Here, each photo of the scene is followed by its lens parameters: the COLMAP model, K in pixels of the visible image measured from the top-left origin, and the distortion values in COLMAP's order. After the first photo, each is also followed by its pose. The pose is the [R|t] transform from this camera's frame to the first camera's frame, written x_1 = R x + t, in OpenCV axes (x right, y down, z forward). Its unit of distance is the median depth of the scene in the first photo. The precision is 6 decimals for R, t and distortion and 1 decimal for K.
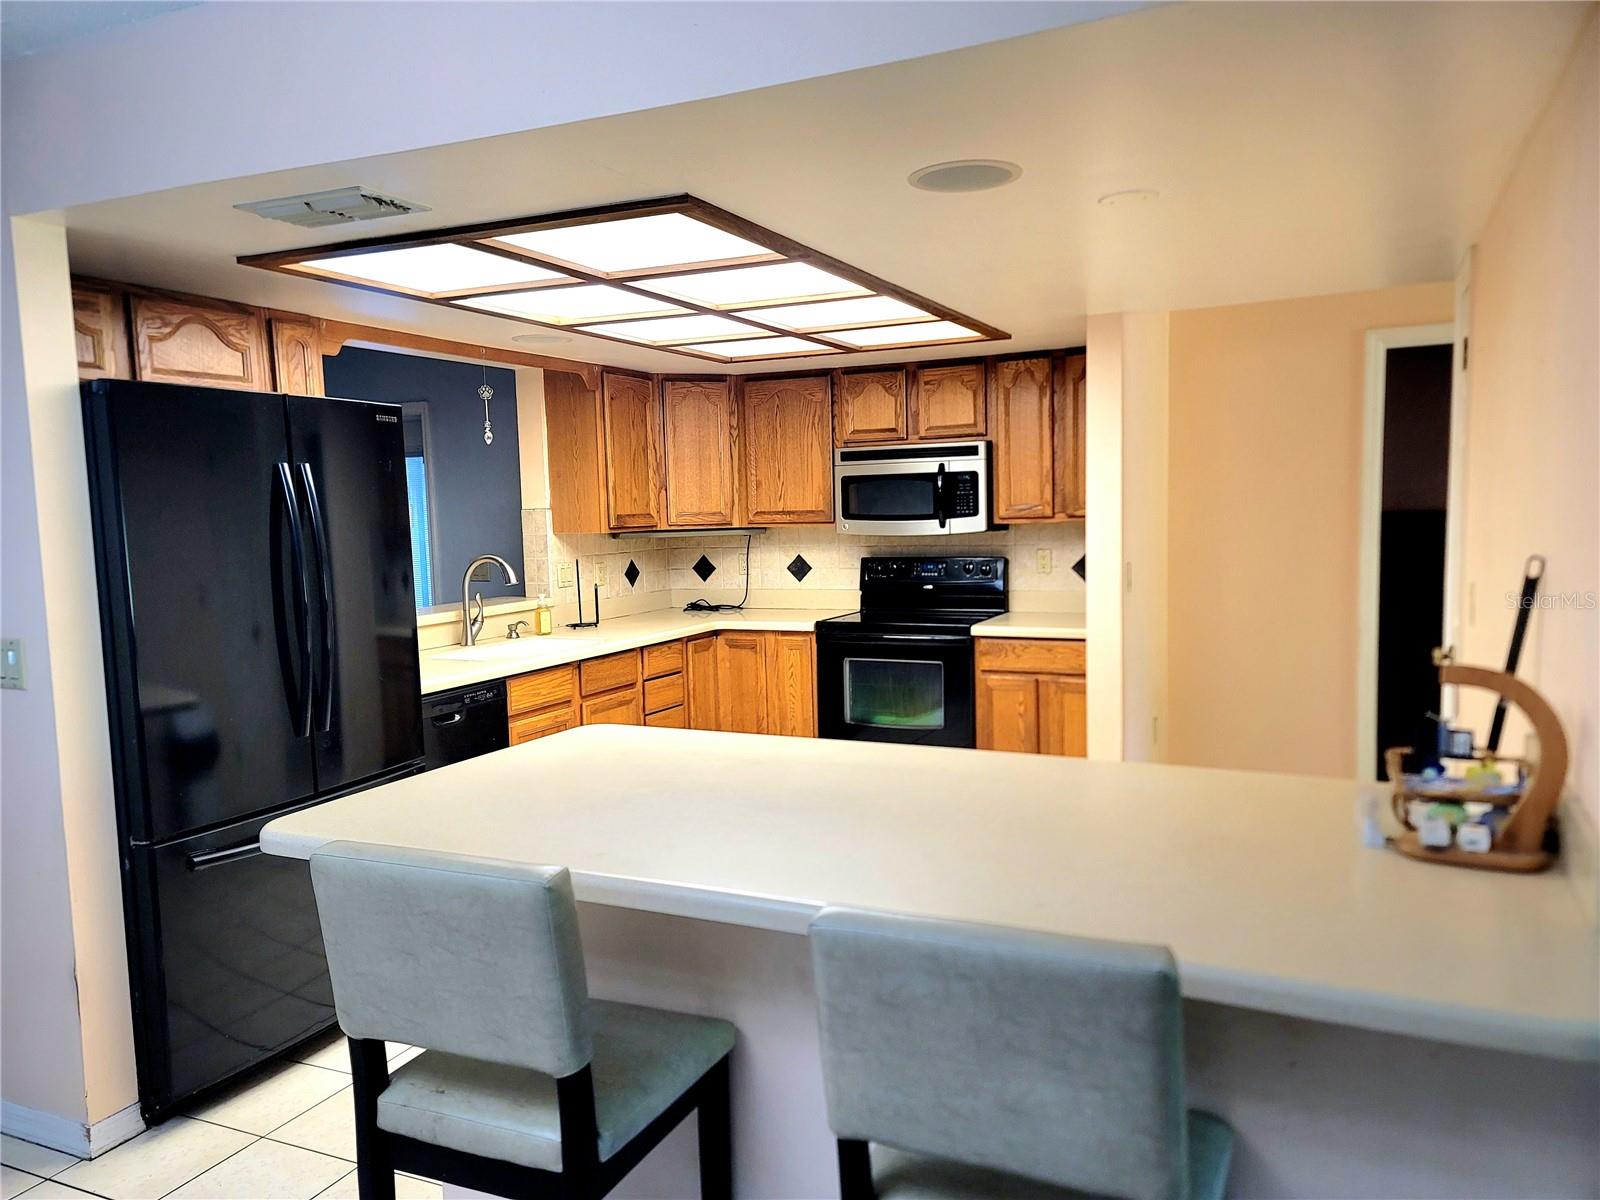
lens RADIAL K [[1168.0, 0, 801.4], [0, 1168.0, 602.4], [0, 0, 1]] dist [0.011526, 0.000873]
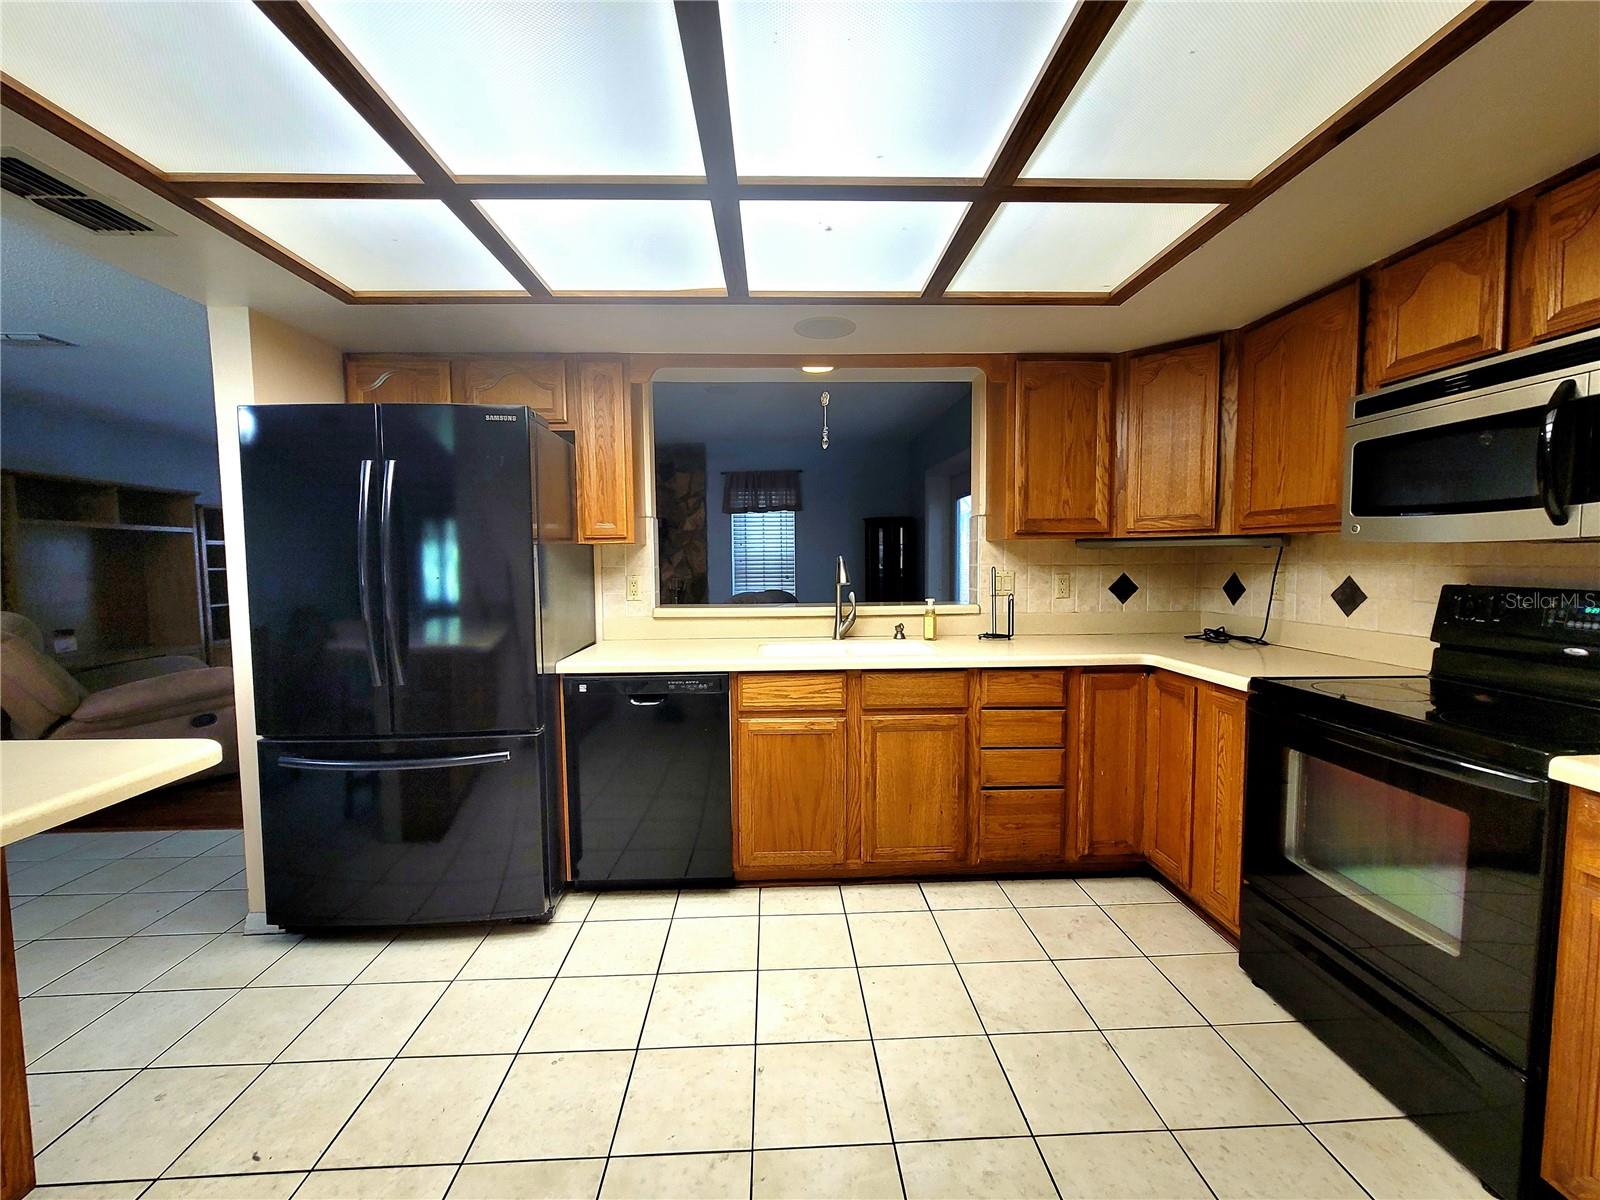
lens RADIAL K [[653.9, 0, 805.6], [0, 653.9, 595.2], [0, 0, 1]] dist [0.000290, 0.000007]
pose [[0.455517, 0.072540, -0.887267, 0.208444], [-0.076683, 0.996167, 0.042075, -0.024133], [0.886918, 0.048872, 0.459333, 0.605848]]
